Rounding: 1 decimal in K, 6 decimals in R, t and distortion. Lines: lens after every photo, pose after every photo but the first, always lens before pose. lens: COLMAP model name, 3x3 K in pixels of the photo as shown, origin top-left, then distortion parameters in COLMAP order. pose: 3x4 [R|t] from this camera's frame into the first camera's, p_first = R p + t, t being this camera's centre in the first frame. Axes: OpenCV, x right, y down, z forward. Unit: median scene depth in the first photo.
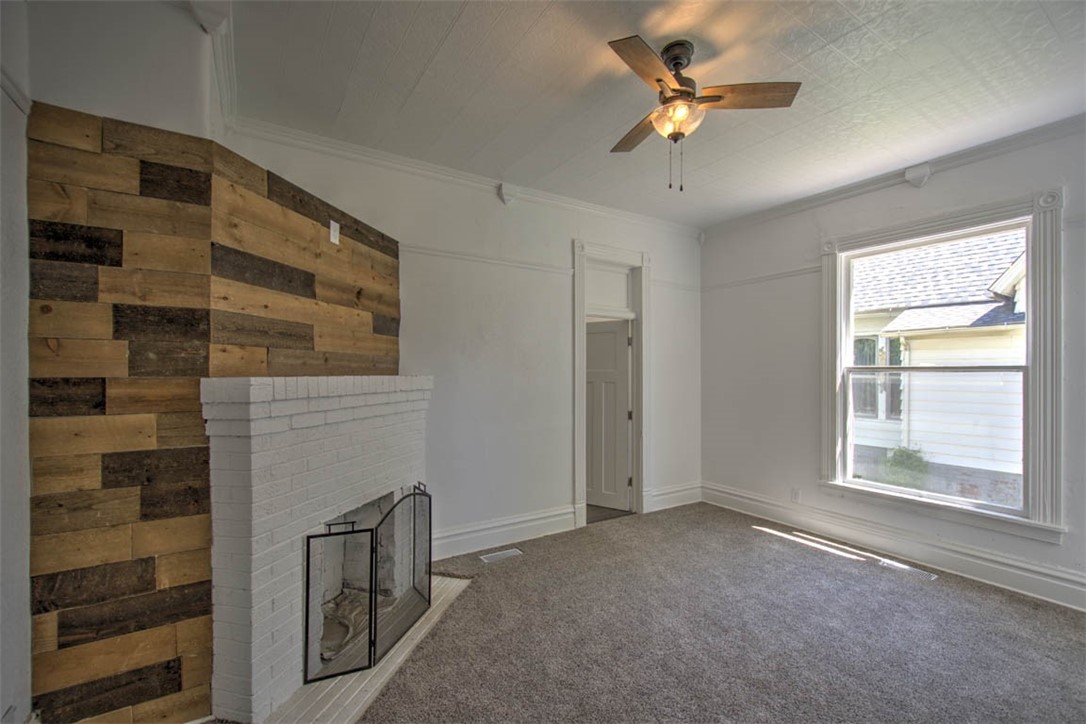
lens RADIAL K [[462.9, 0, 542.4], [0, 462.9, 366.0], [0, 0, 1]] dist [0.007086, -0.003876]
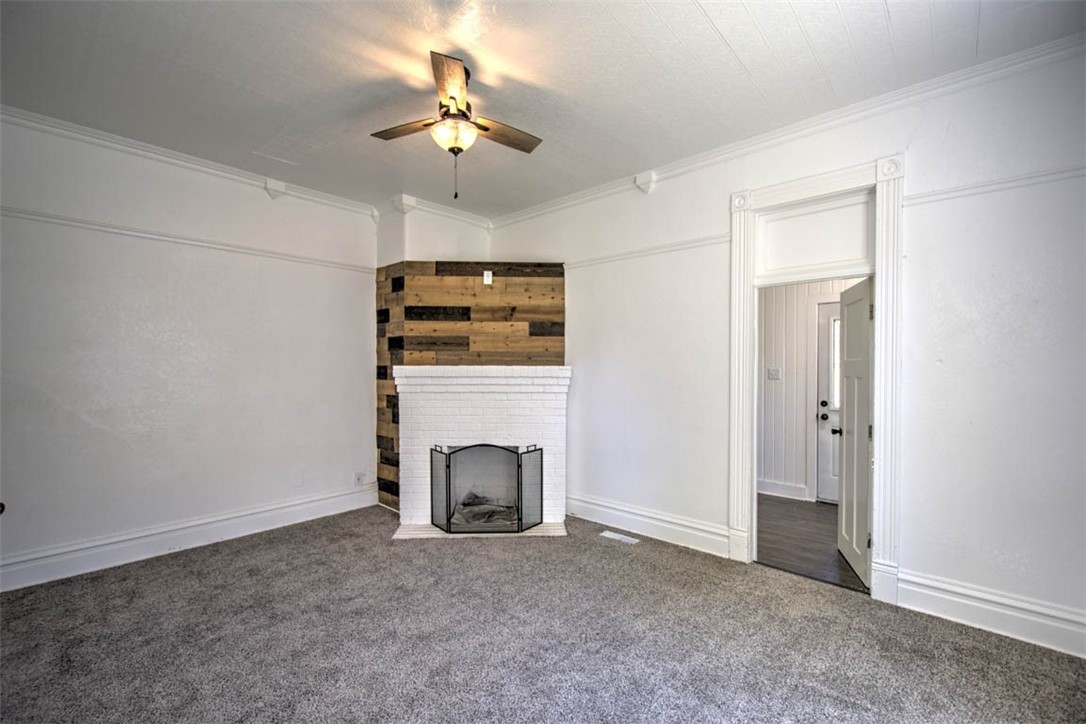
lens RADIAL K [[462.9, 0, 543.9], [0, 462.9, 366.6], [0, 0, 1]] dist [0.007086, -0.003876]
pose [[0.267611, 0.002779, -0.963523, 1.202148], [0.013288, 0.999890, 0.006575, 0.017020], [0.963436, -0.014563, 0.267544, 0.768271]]
